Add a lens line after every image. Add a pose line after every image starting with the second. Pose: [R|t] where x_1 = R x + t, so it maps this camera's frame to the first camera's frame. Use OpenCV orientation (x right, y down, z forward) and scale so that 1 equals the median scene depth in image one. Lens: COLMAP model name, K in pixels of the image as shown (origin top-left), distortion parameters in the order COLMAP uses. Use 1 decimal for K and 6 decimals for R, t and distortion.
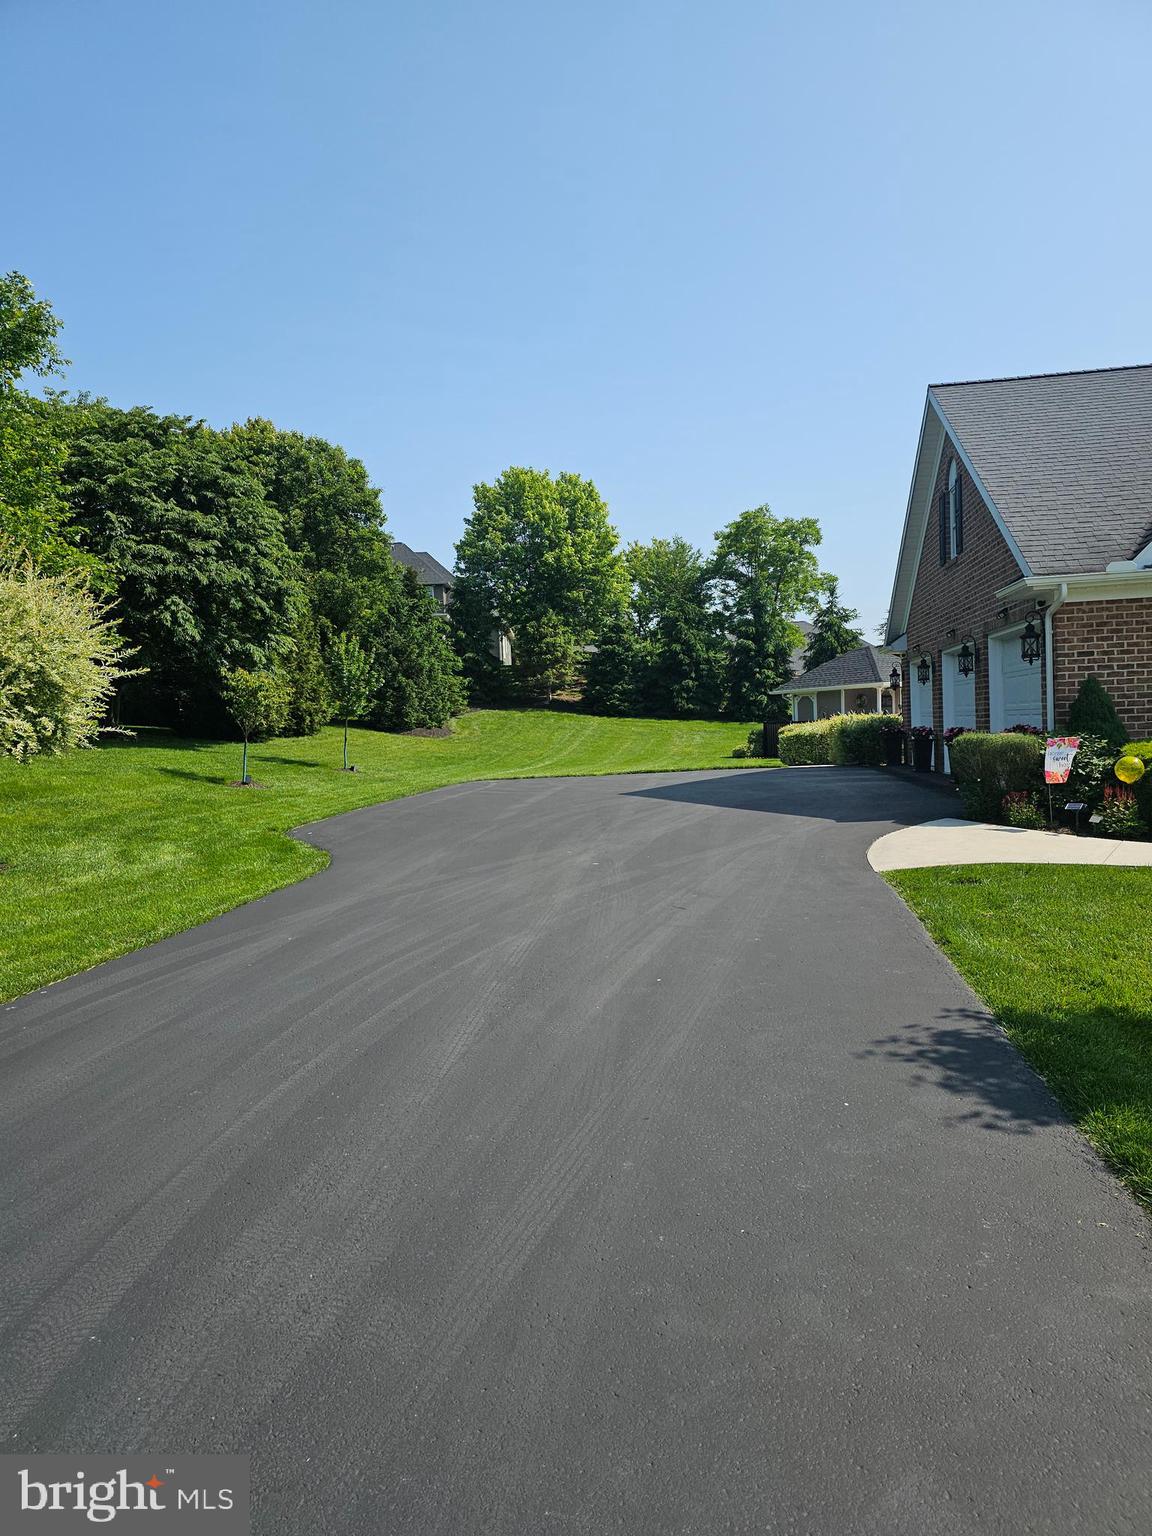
lens RADIAL K [[1027.1, 0, 574.9], [0, 1027.1, 785.5], [0, 0, 1]] dist [0.074265, -0.059166]
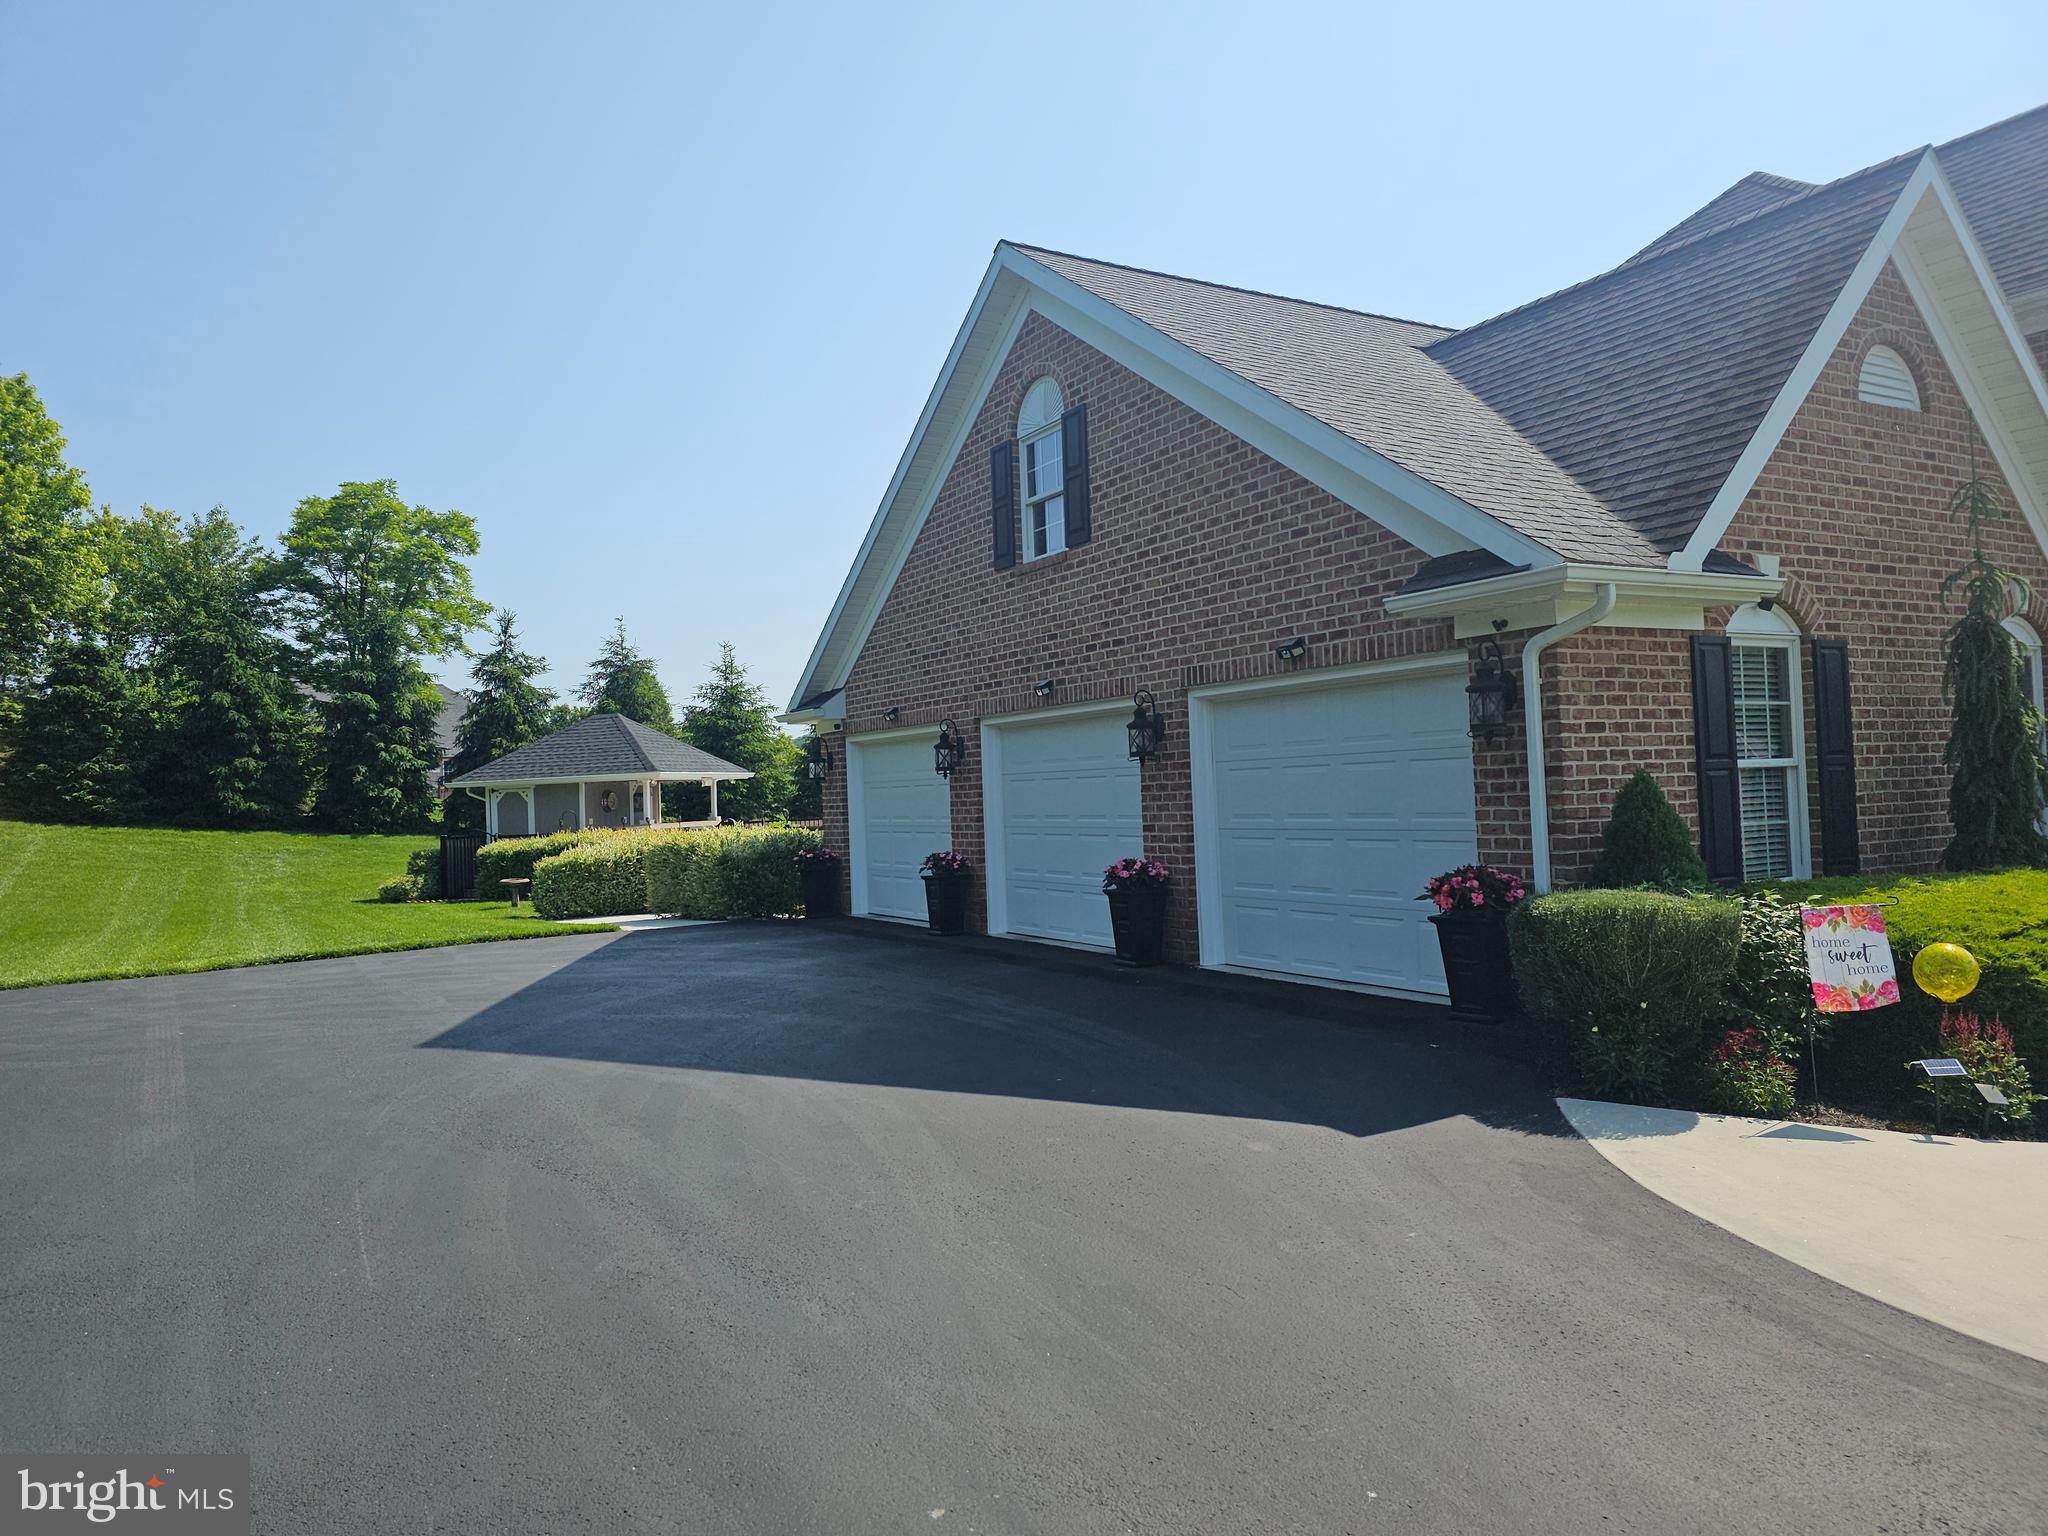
lens RADIAL K [[1369.5, 0, 1024.0], [0, 1369.5, 768.0], [0, 0, 1]] dist [0.074265, -0.059166]
pose [[0.773796, 0.027629, 0.632832, -0.039307], [0.038400, 0.995165, -0.090402, -0.013918], [-0.632269, 0.094253, 0.768994, 0.164174]]
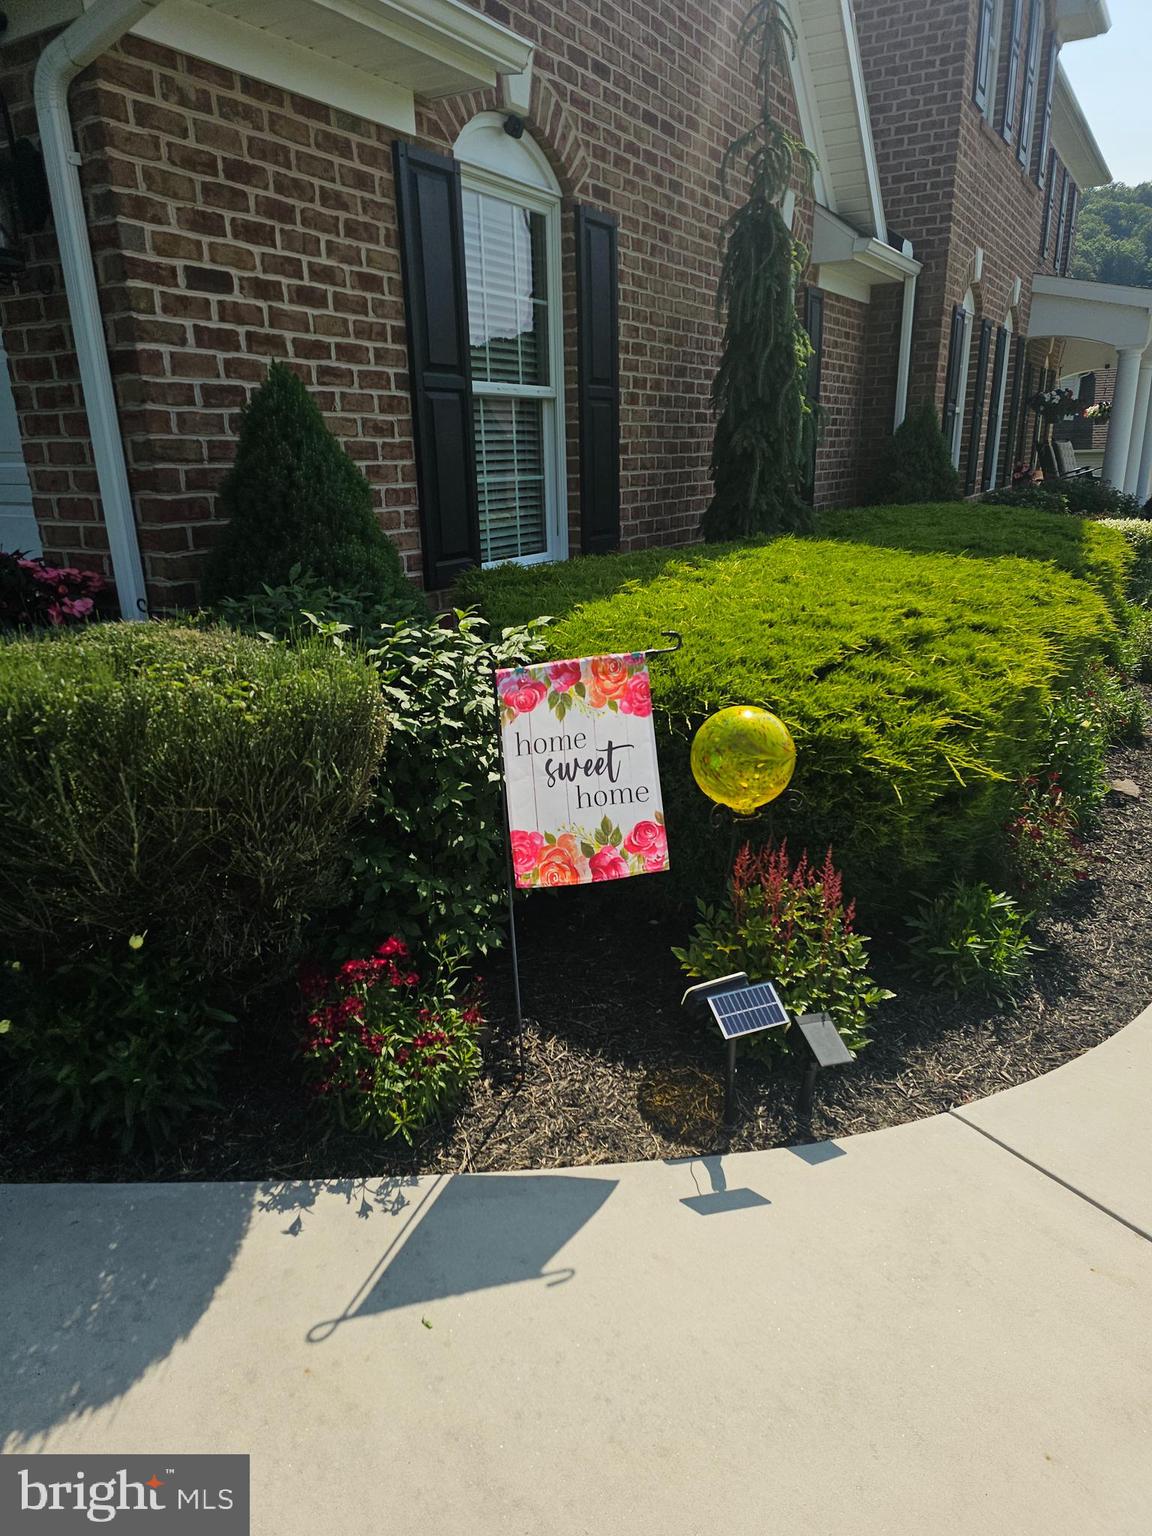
lens RADIAL K [[1027.1, 0, 574.9], [0, 1027.1, 785.5], [0, 0, 1]] dist [0.074265, -0.059166]
pose [[0.381458, -0.250996, 0.889658, 0.062859], [0.053359, 0.966805, 0.249883, -0.015563], [-0.922845, -0.047848, 0.382189, 0.200644]]
